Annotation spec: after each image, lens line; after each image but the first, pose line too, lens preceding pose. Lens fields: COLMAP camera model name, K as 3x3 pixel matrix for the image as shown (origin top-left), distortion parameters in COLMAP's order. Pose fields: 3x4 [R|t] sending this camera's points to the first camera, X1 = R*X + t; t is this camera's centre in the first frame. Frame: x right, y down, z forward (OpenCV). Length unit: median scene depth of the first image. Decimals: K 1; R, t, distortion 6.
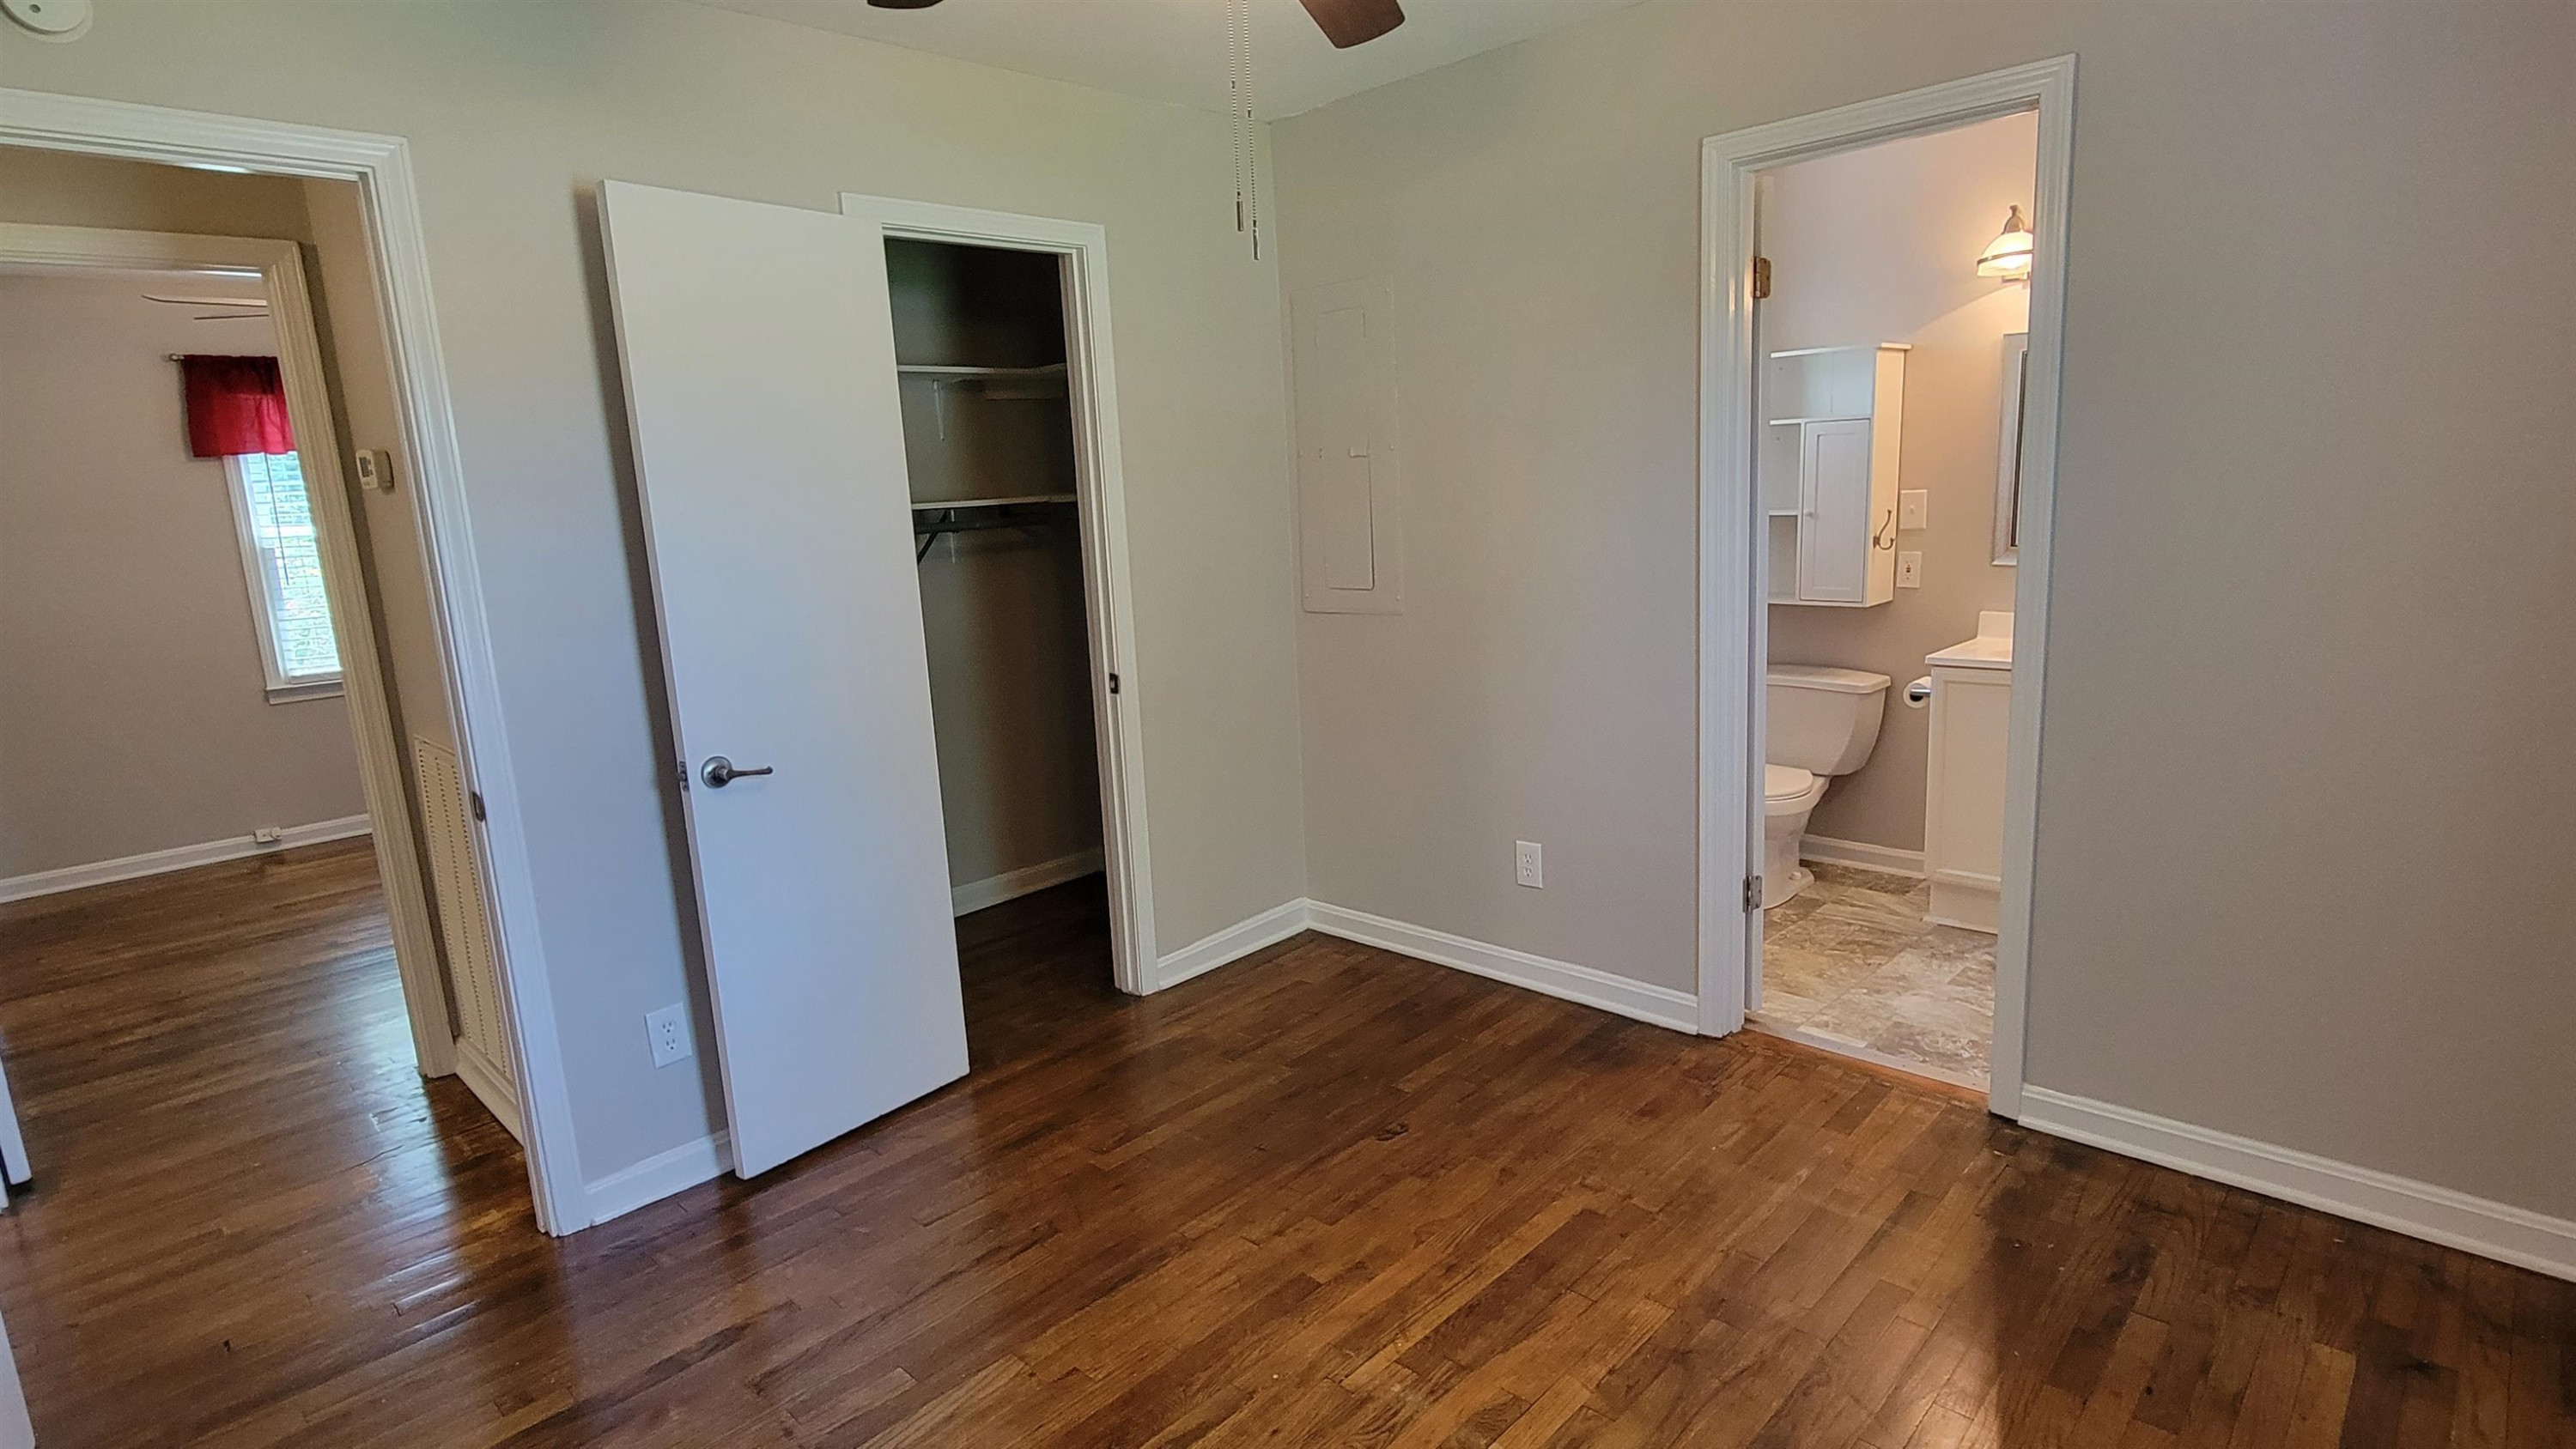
lens RADIAL K [[1314.2, 0, 1275.7], [0, 1314.2, 724.7], [0, 0, 1]] dist [0.013654, -0.002264]
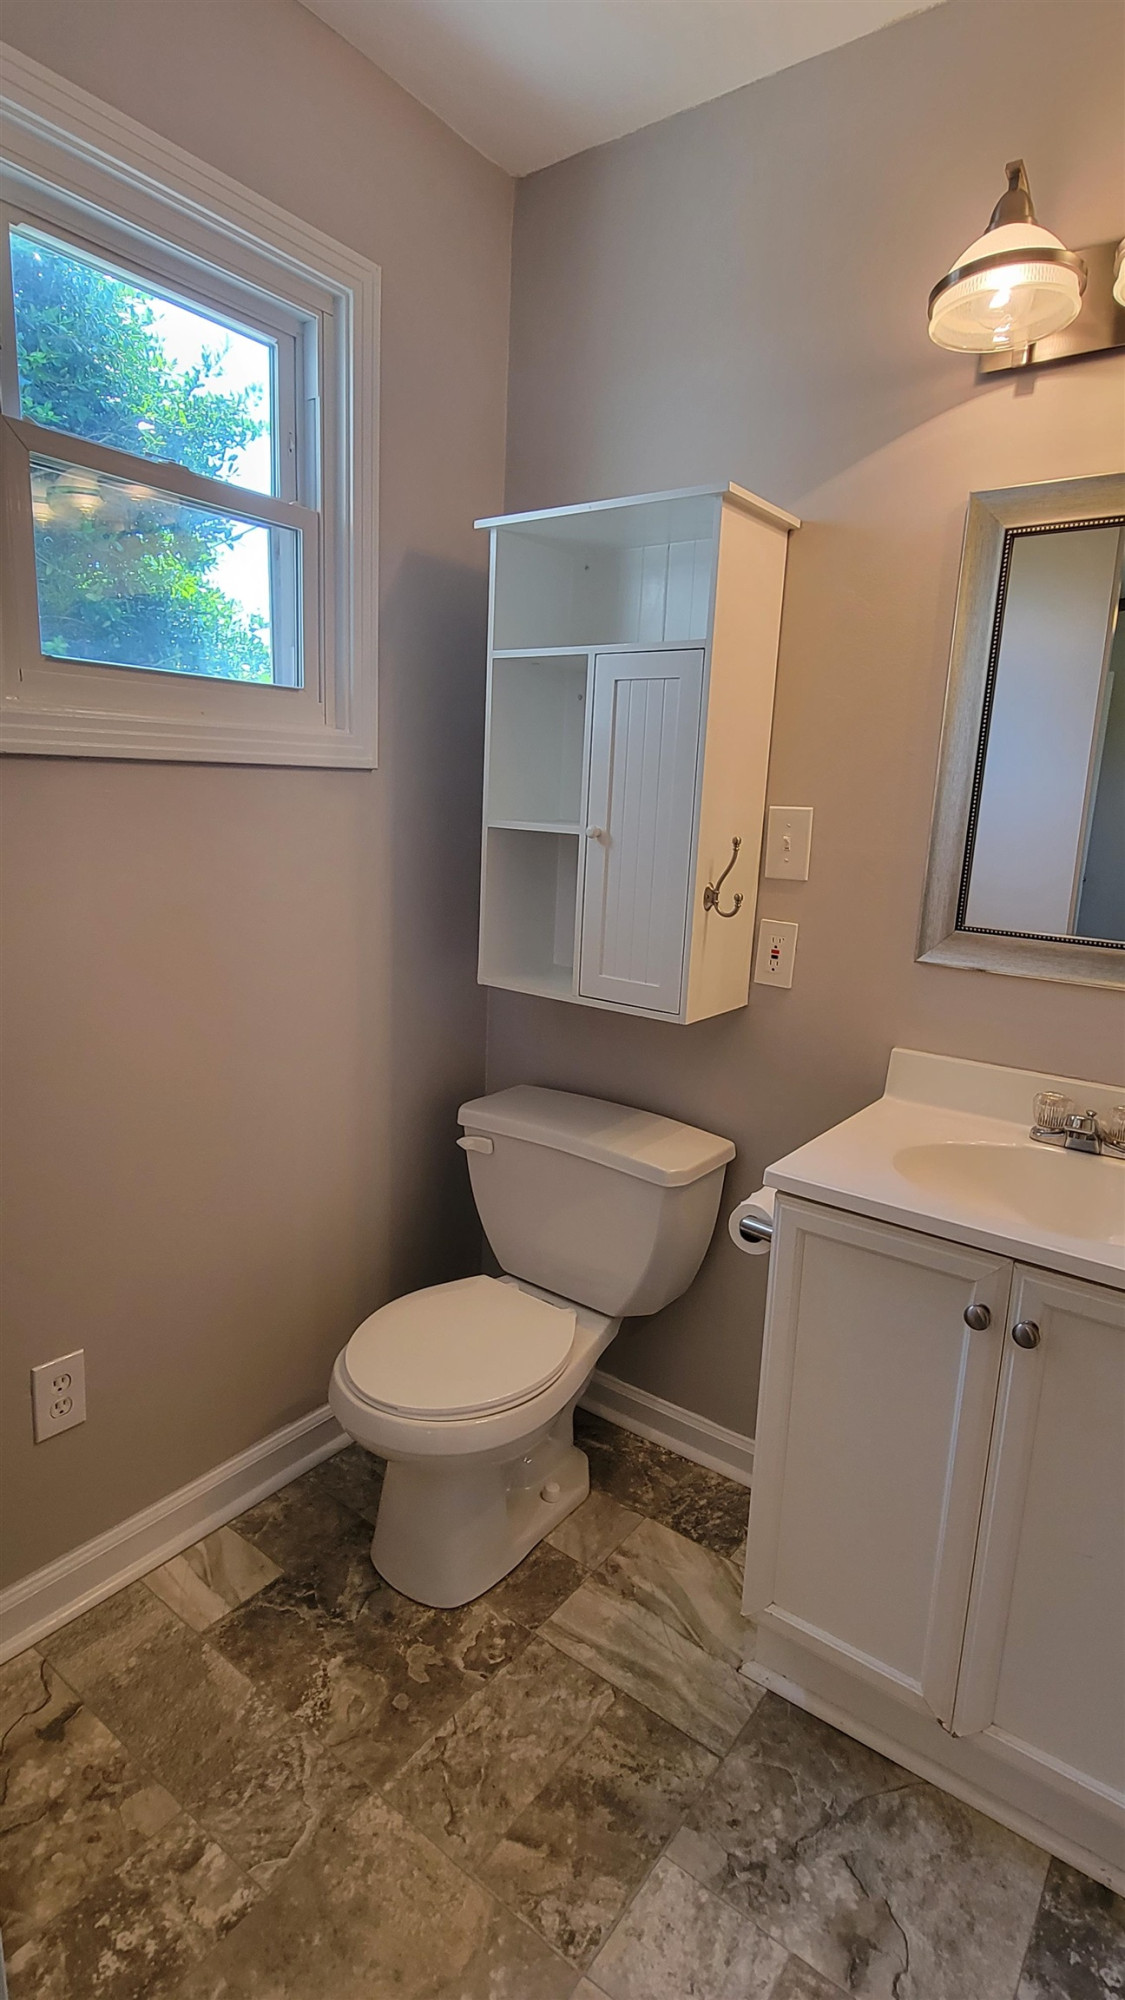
lens RADIAL K [[1020.5, 0, 562.5], [0, 1020.5, 1000.0], [0, 0, 1]] dist [0.013654, -0.002264]
pose [[0.985861, 0.064899, 0.154486, 0.335605], [-0.066101, 0.997809, 0.002648, -0.095619], [-0.153975, -0.012822, 0.987991, 0.609385]]
